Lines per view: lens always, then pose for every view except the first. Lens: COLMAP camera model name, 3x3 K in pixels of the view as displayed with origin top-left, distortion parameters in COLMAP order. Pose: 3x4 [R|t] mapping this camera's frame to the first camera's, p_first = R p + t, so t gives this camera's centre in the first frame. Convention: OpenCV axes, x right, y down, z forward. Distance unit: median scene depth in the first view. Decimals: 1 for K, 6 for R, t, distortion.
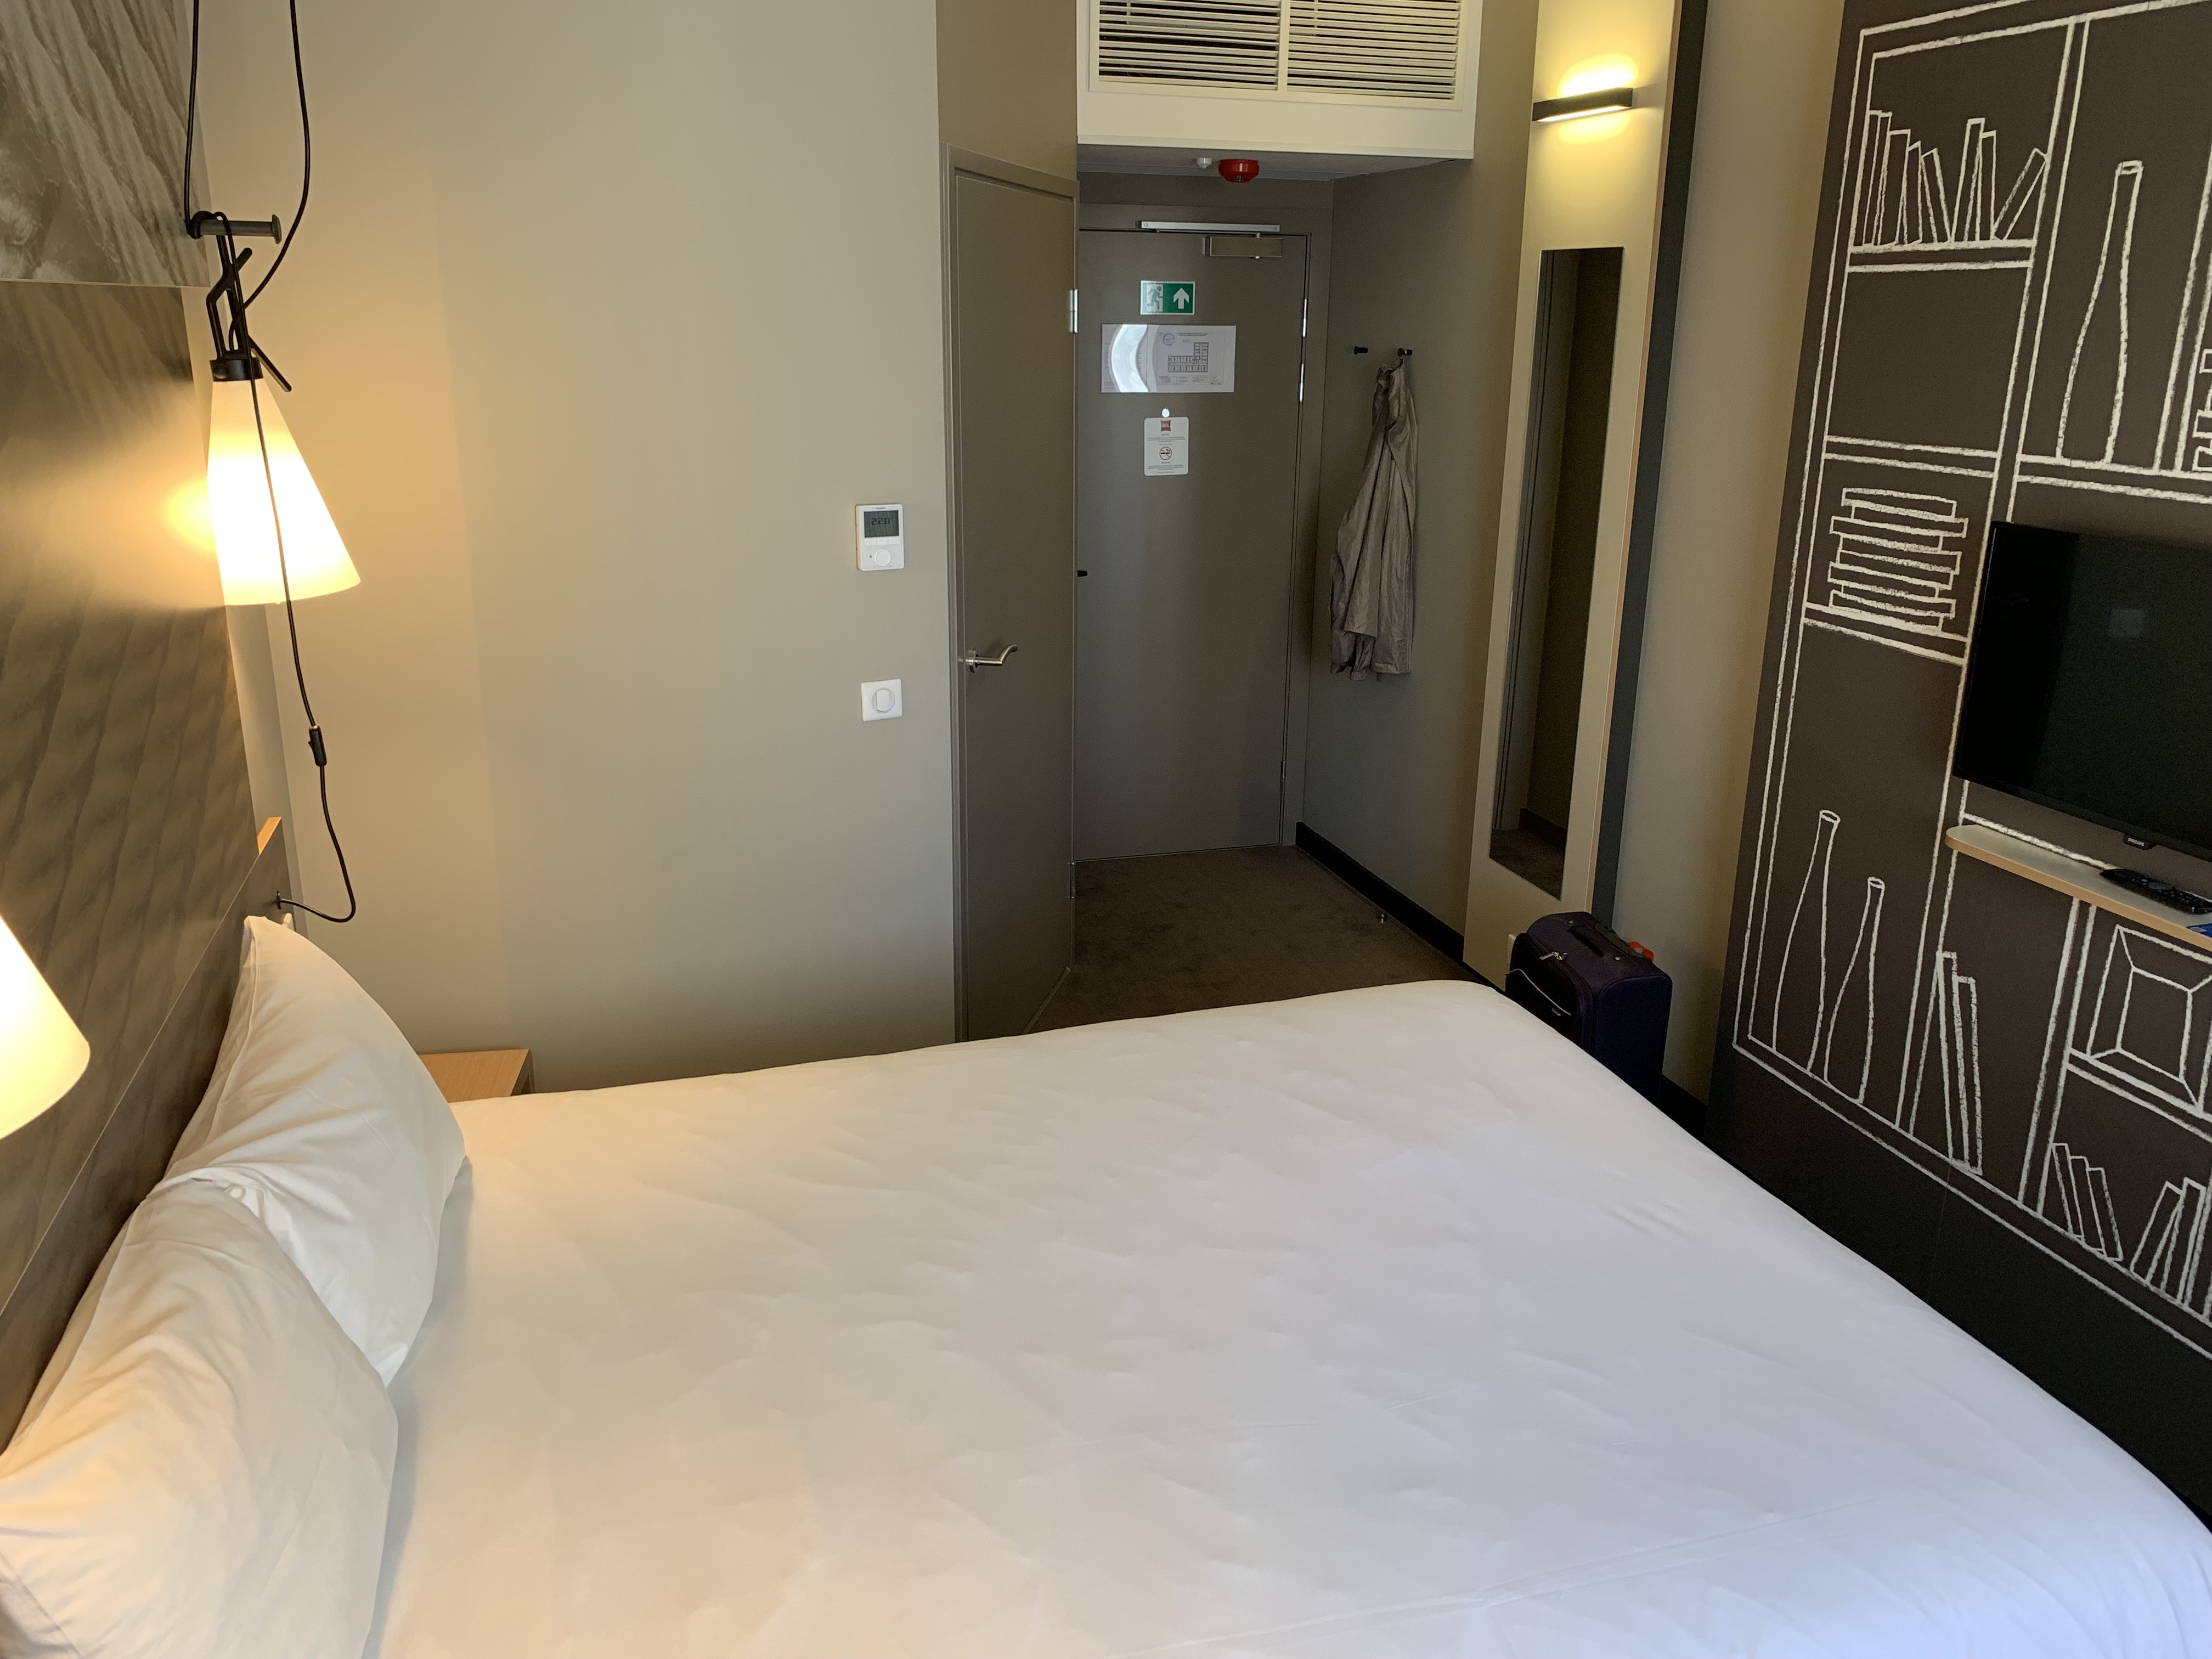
lens RADIAL K [[1715.7, 0, 1115.5], [0, 1715.7, 817.0], [0, 0, 1]] dist [0.037963, -0.034829]
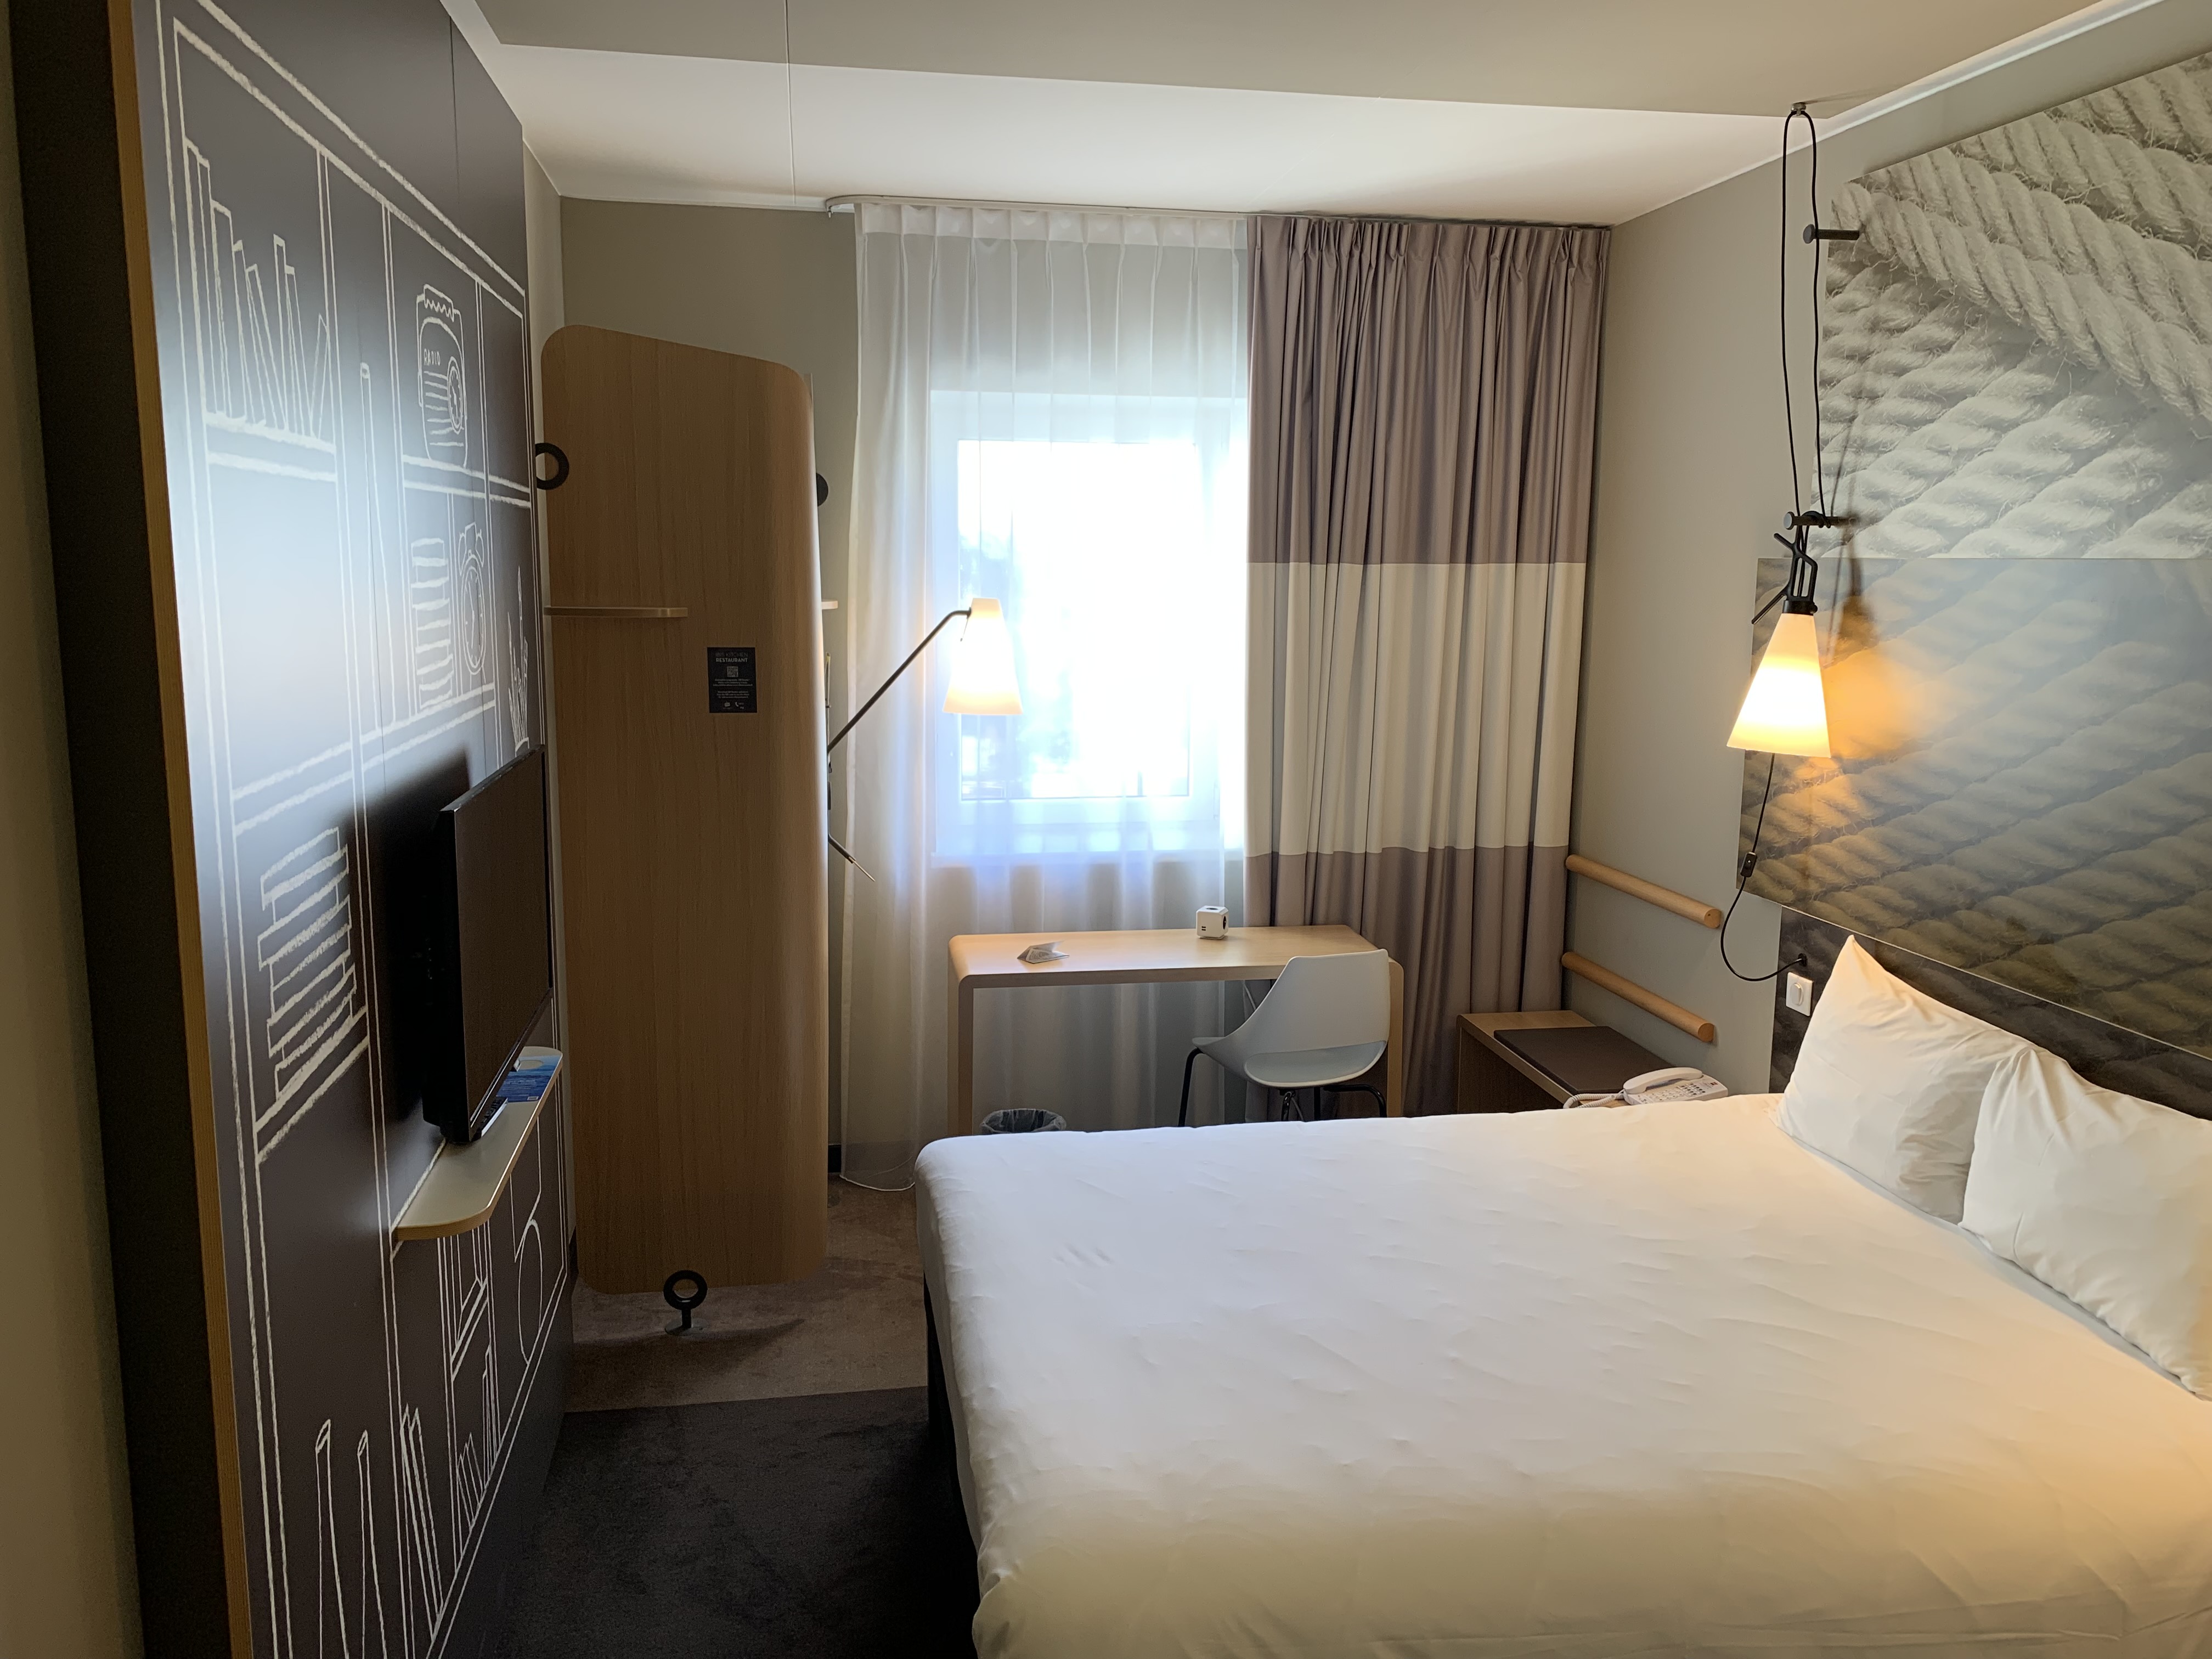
lens RADIAL K [[1695.5, 0, 1105.5], [0, 1695.5, 825.7], [0, 0, 1]] dist [0.092812, -0.051074]
pose [[-0.992417, -0.039969, 0.116233, 0.156738], [0.013735, 0.903665, 0.428020, -0.579448], [-0.122143, 0.426371, -0.896264, 1.962272]]
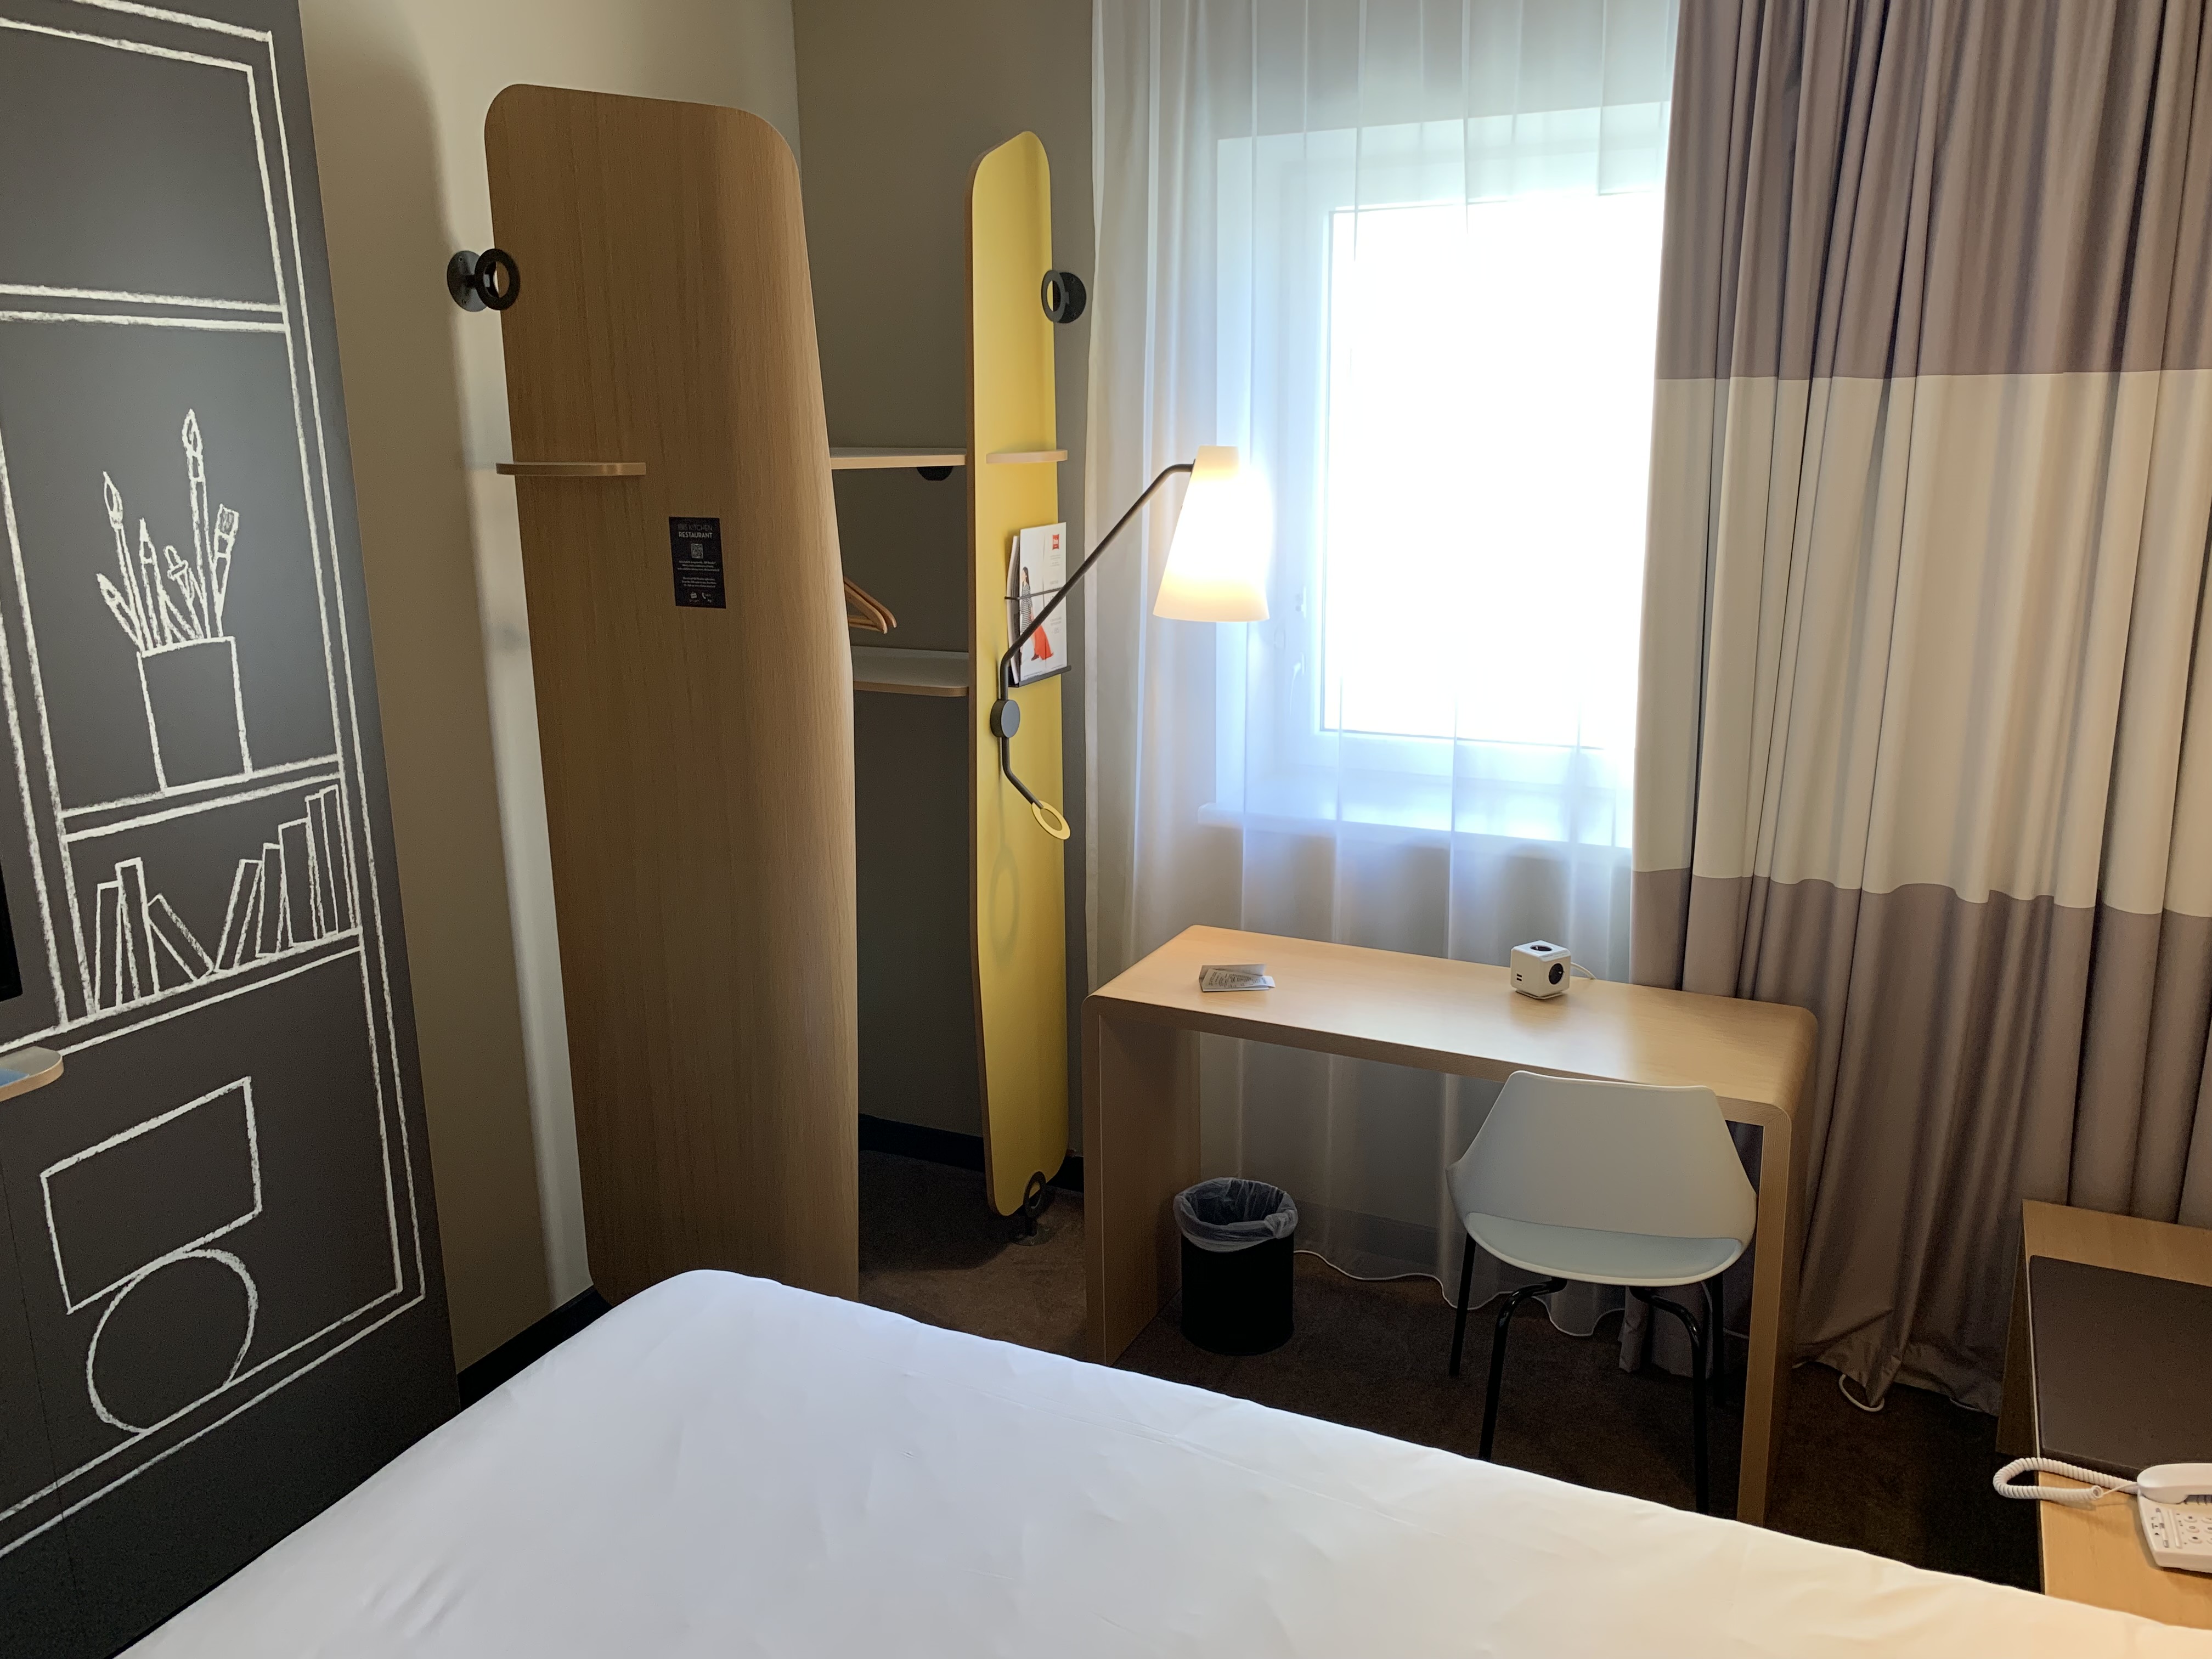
lens RADIAL K [[1715.7, 0, 1115.5], [0, 1715.7, 817.0], [0, 0, 1]] dist [0.037963, -0.034829]
pose [[-0.730483, -0.164289, 0.662875, -0.369677], [0.197320, 0.878462, 0.435166, -0.309004], [-0.653804, 0.448679, -0.609284, 1.061412]]
